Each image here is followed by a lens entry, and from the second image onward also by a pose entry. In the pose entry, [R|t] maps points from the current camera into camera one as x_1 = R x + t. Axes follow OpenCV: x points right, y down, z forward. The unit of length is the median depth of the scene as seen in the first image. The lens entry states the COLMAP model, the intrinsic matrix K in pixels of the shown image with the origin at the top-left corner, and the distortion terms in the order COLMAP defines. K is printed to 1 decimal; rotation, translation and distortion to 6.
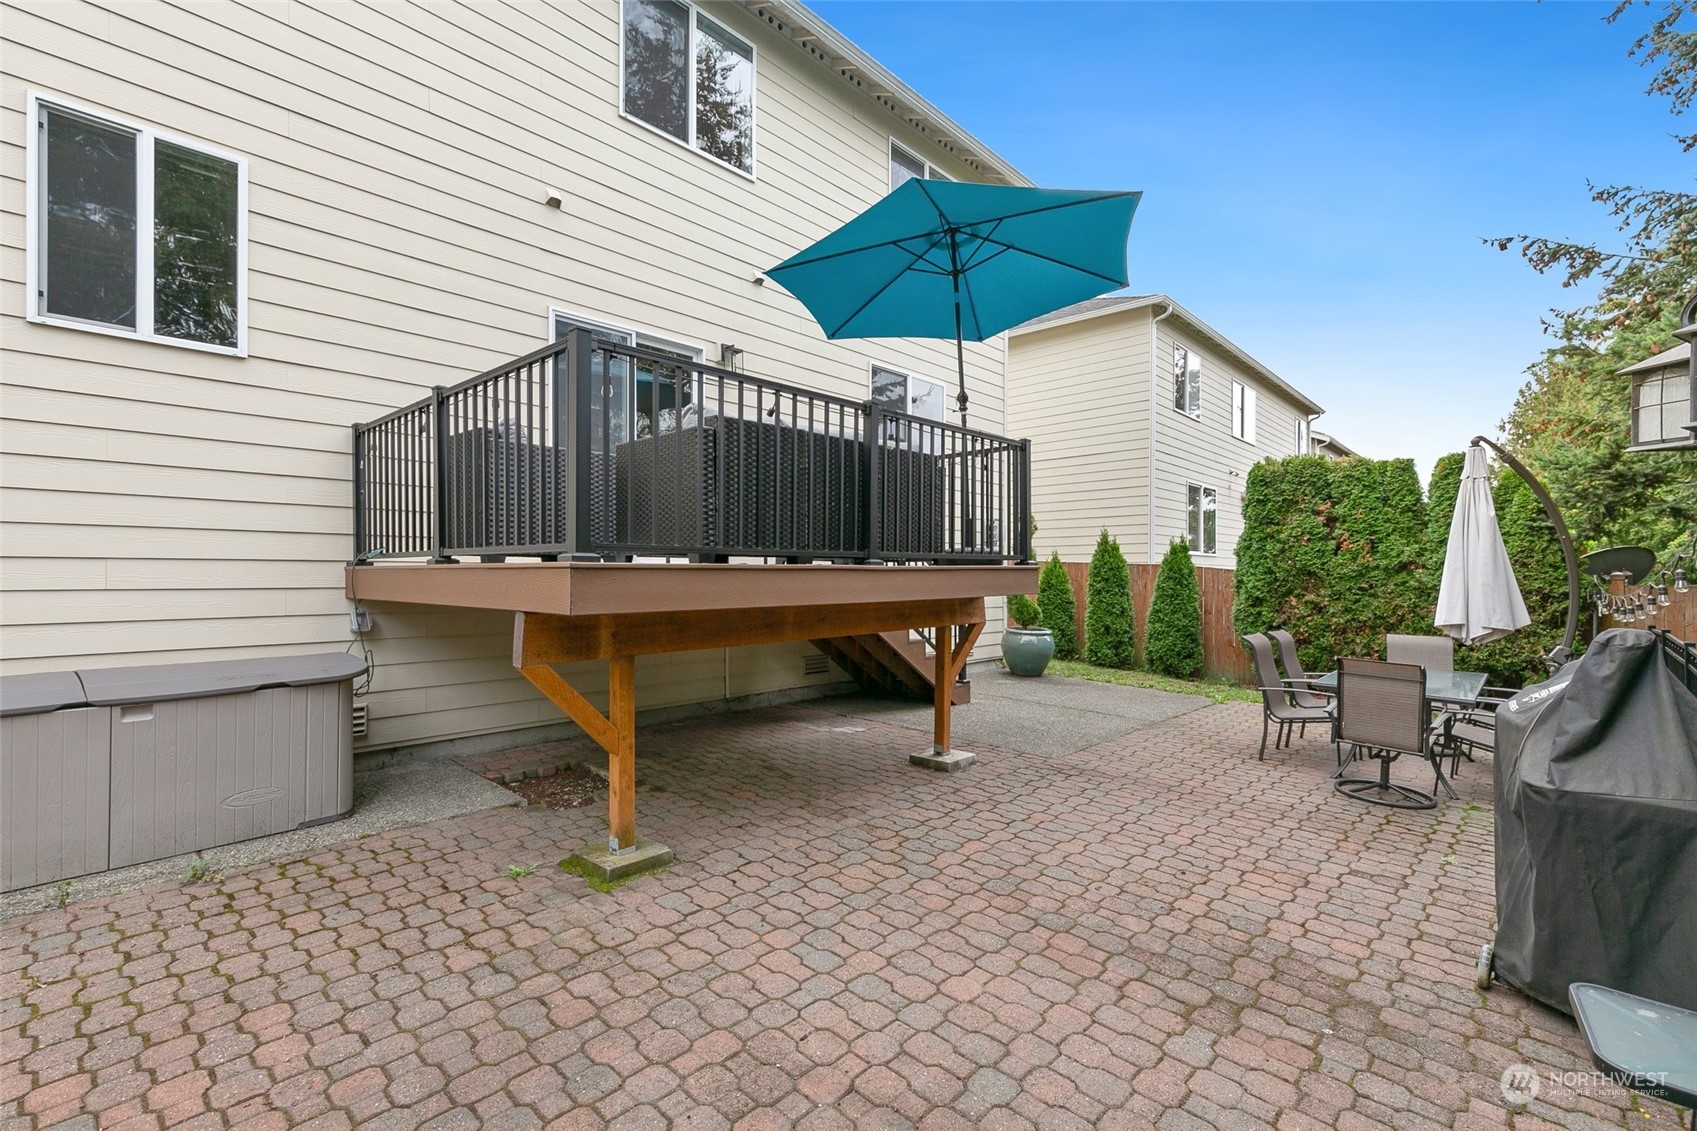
lens RADIAL K [[775.2, 0, 849.8], [0, 775.2, 564.8], [0, 0, 1]] dist [0.009391, -0.001840]
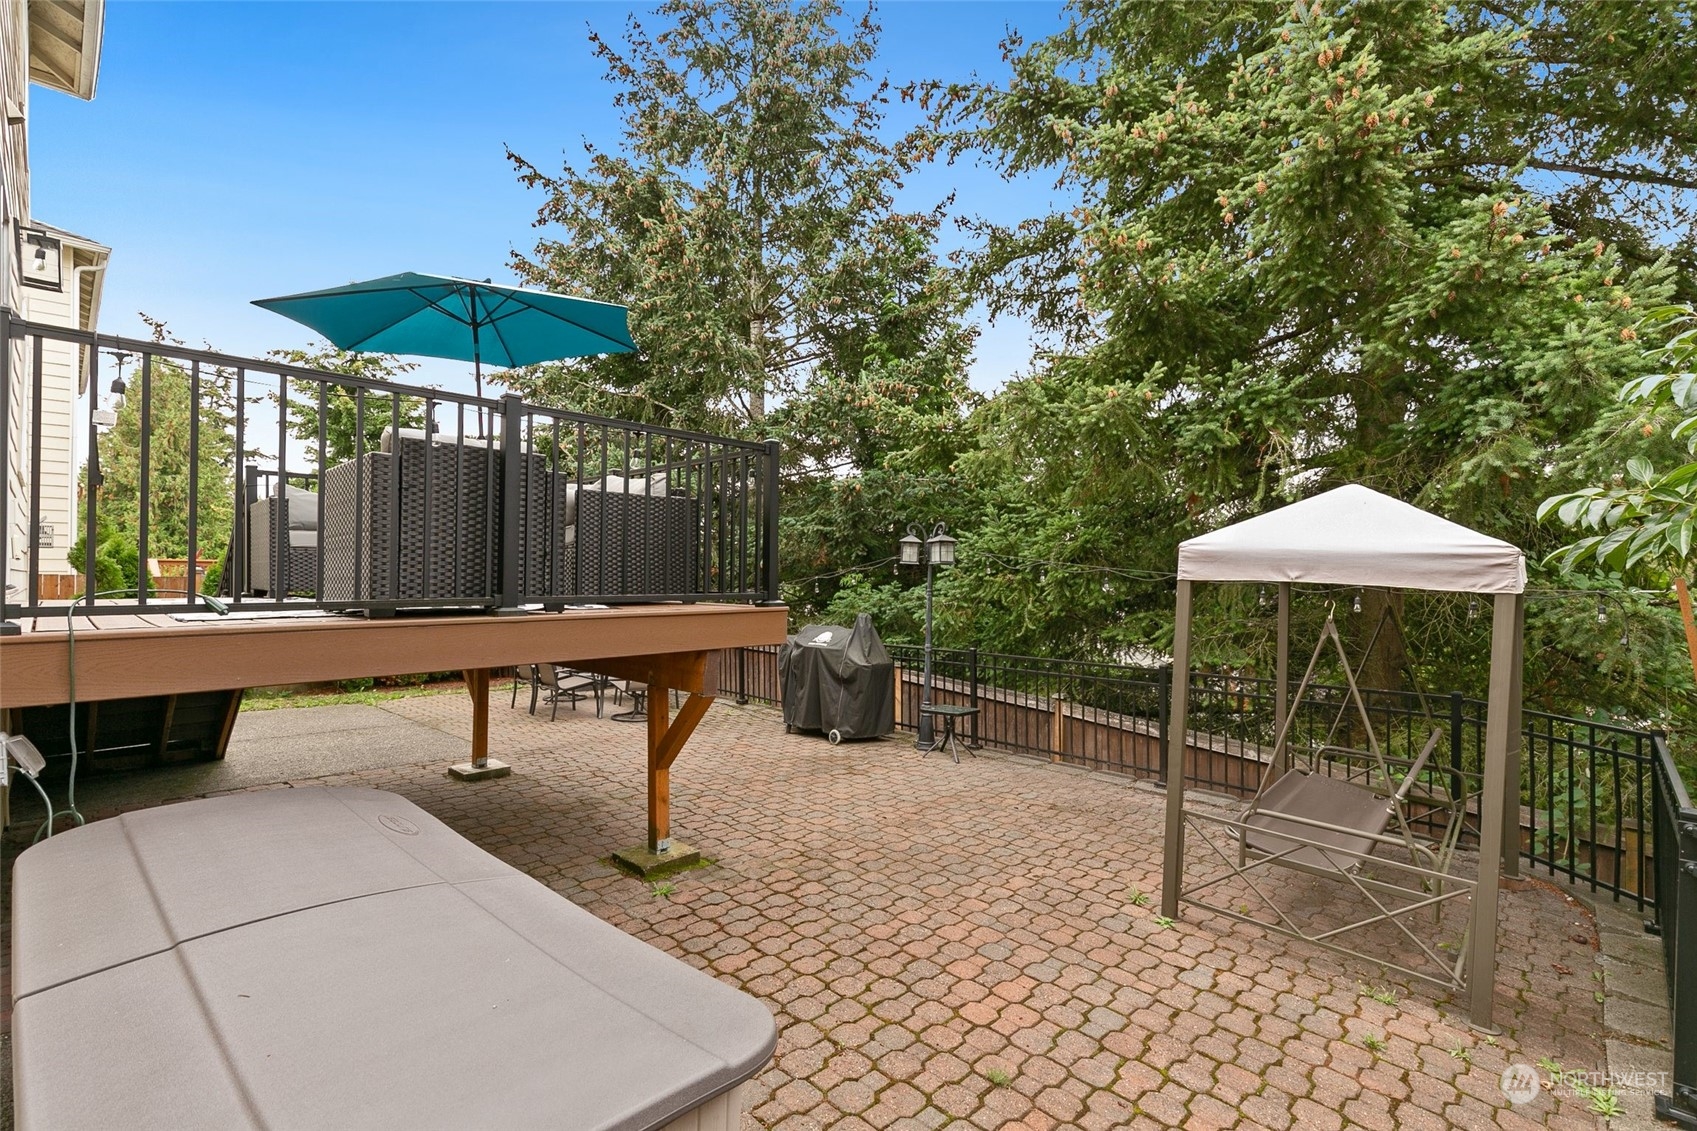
lens RADIAL K [[775.2, 0, 849.8], [0, 775.2, 571.7], [0, 0, 1]] dist [0.009391, -0.001840]
pose [[-0.001061, 0.000458, 0.999999, -1.806229], [-0.016029, 0.999871, -0.000475, -0.073564], [-0.999871, -0.016029, -0.001053, 0.880974]]
